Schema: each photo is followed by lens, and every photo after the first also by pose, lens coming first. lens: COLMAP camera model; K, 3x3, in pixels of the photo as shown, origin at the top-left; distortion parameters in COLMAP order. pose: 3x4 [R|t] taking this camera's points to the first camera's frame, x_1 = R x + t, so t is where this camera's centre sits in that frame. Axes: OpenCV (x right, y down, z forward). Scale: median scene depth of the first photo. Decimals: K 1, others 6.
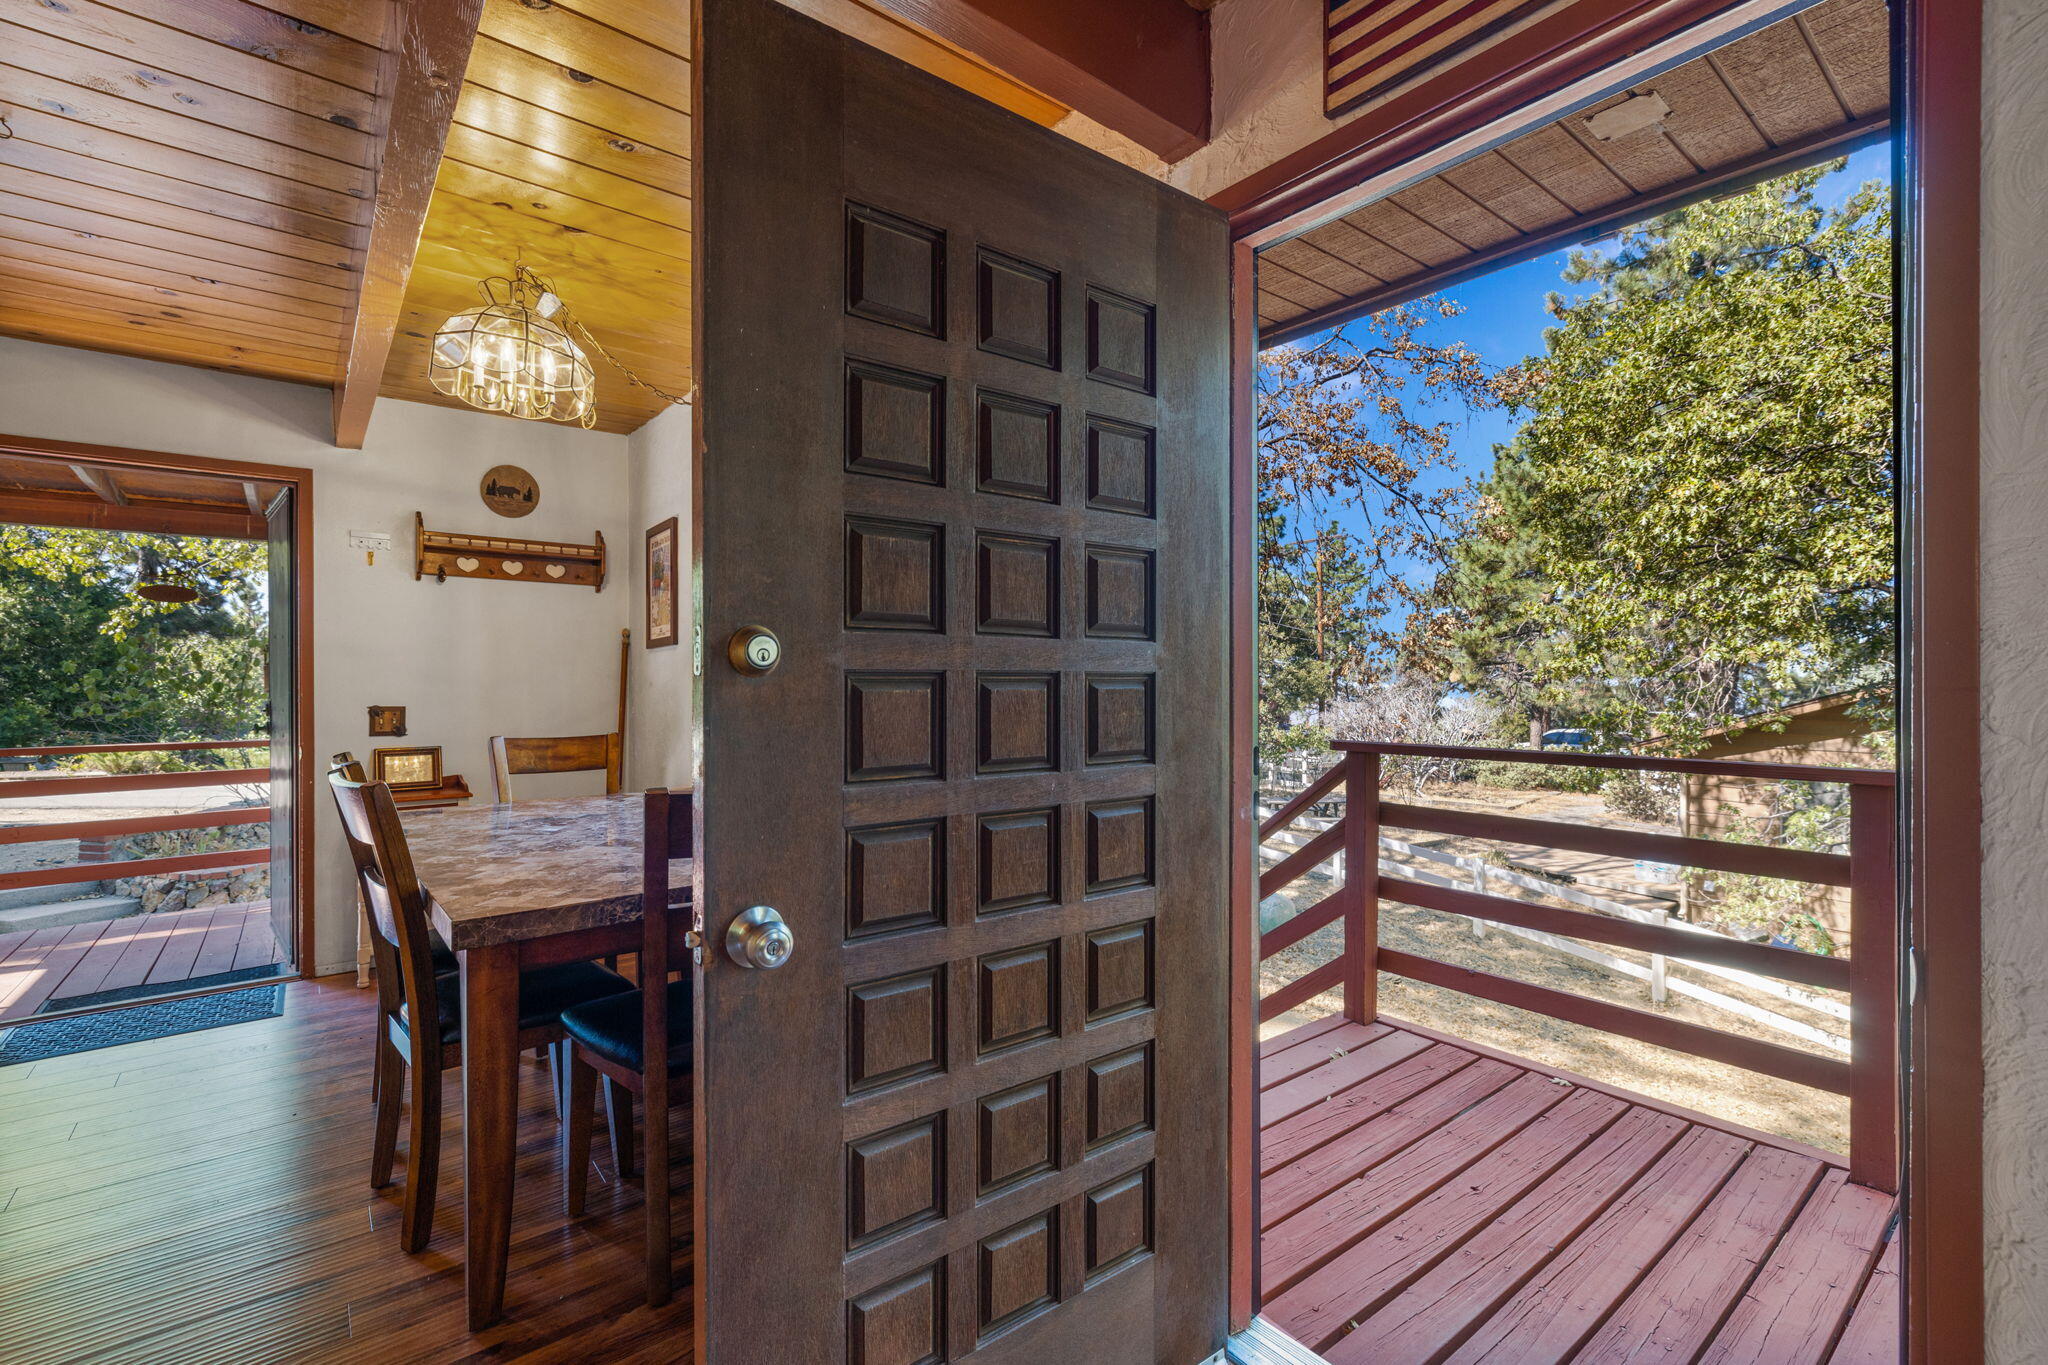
lens RADIAL K [[882.0, 0, 1037.8], [0, 882.0, 677.0], [0, 0, 1]] dist [-0.001364, -0.001602]
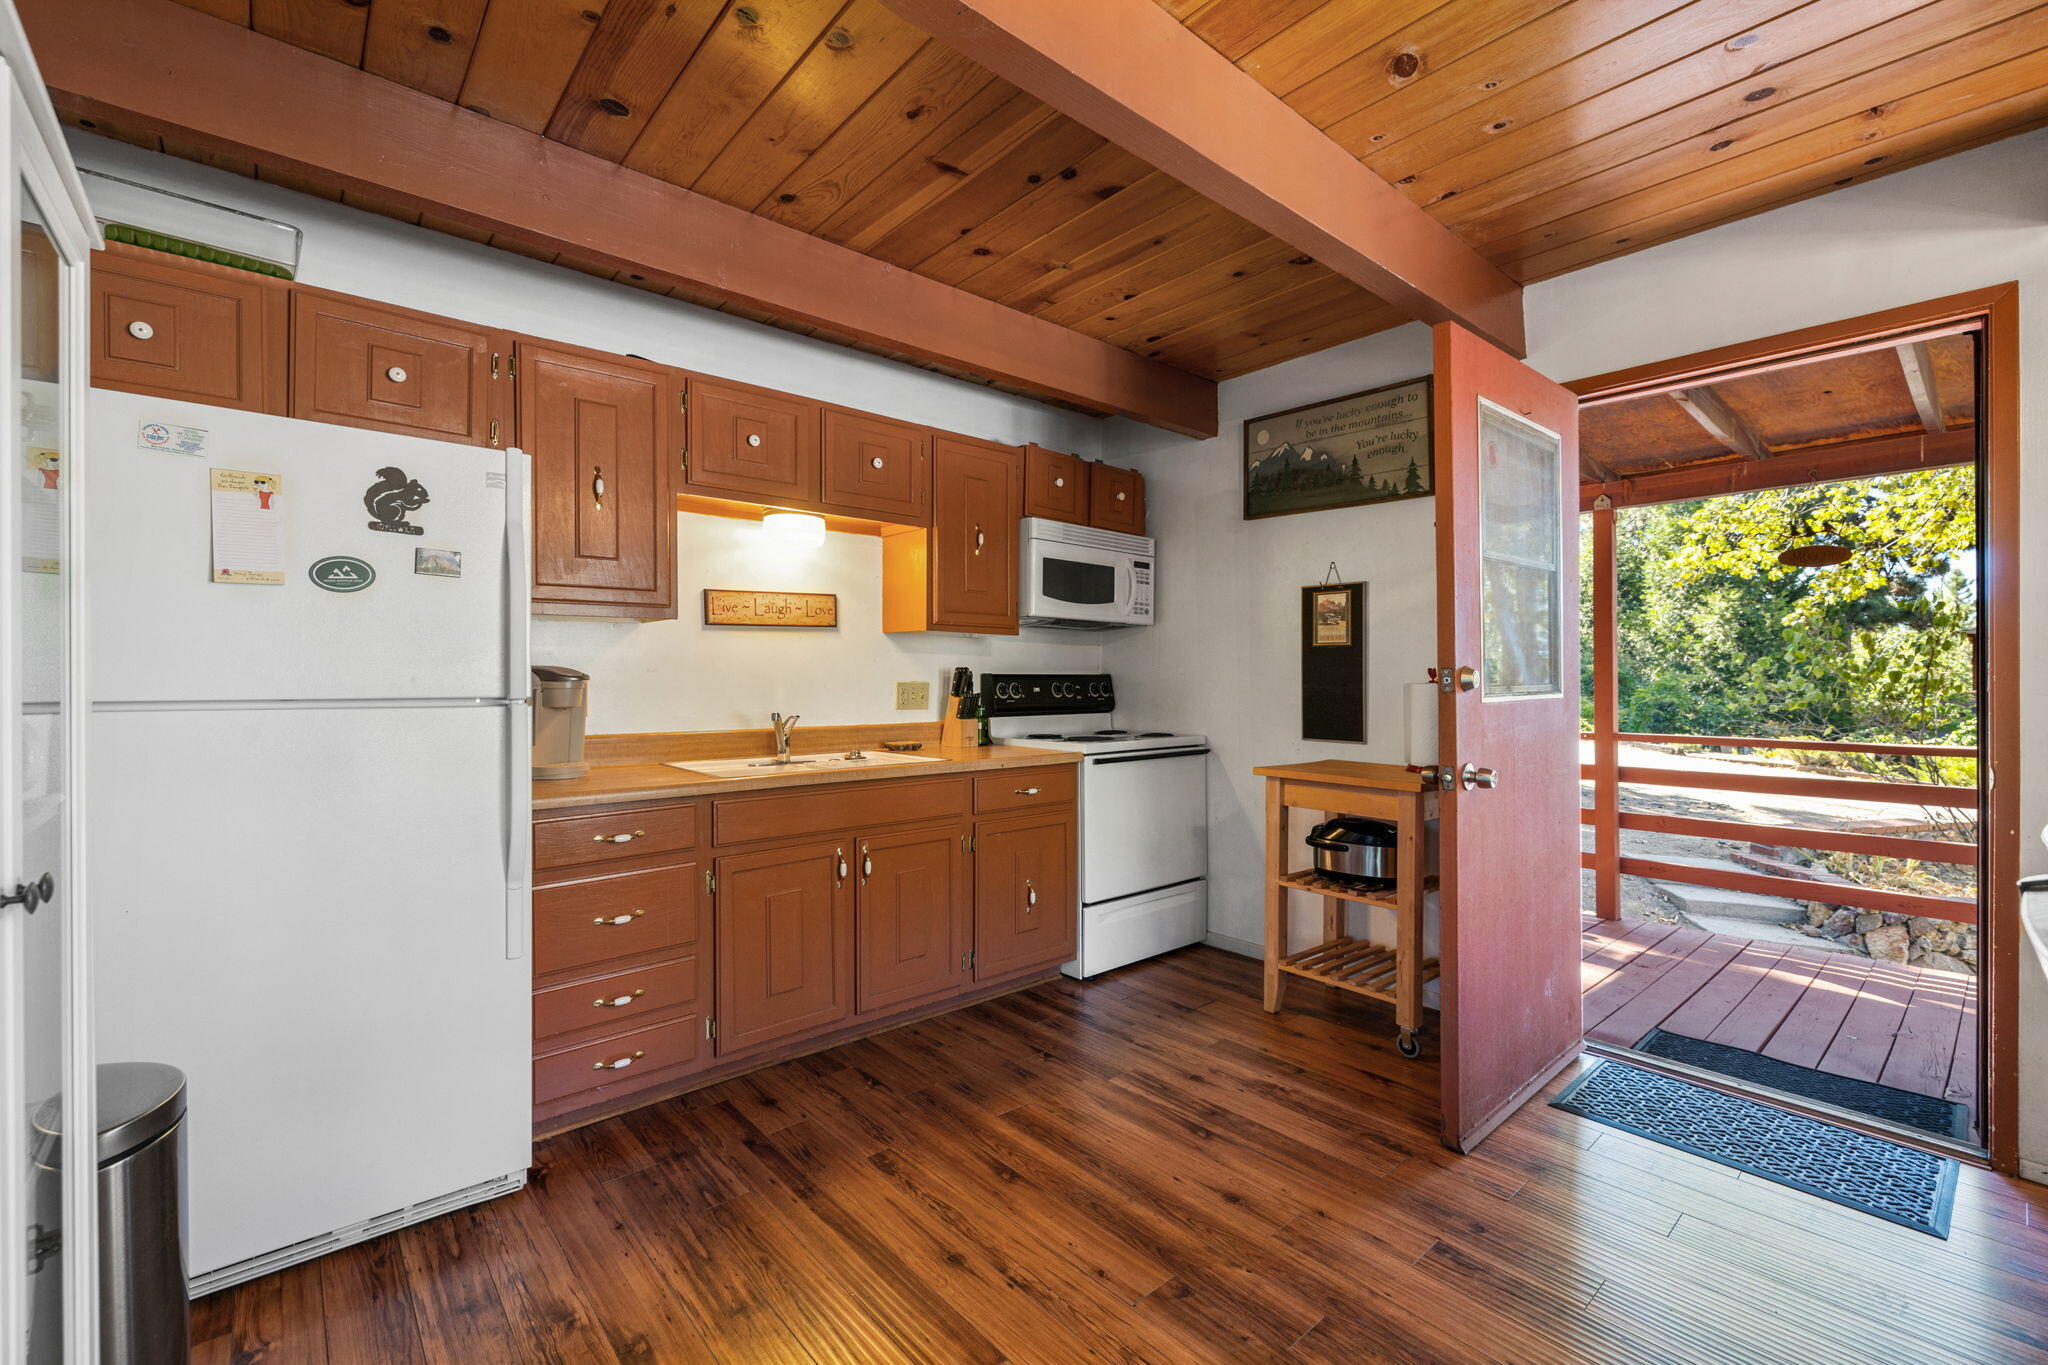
lens RADIAL K [[869.3, 0, 1027.8], [0, 869.3, 680.2], [0, 0, 1]] dist [-0.000811, 0.000228]
pose [[0.020050, 0.005175, -0.999786, -0.233487], [0.002690, 0.999983, 0.005230, 0.014822], [0.999795, -0.002794, 0.020035, 0.297596]]
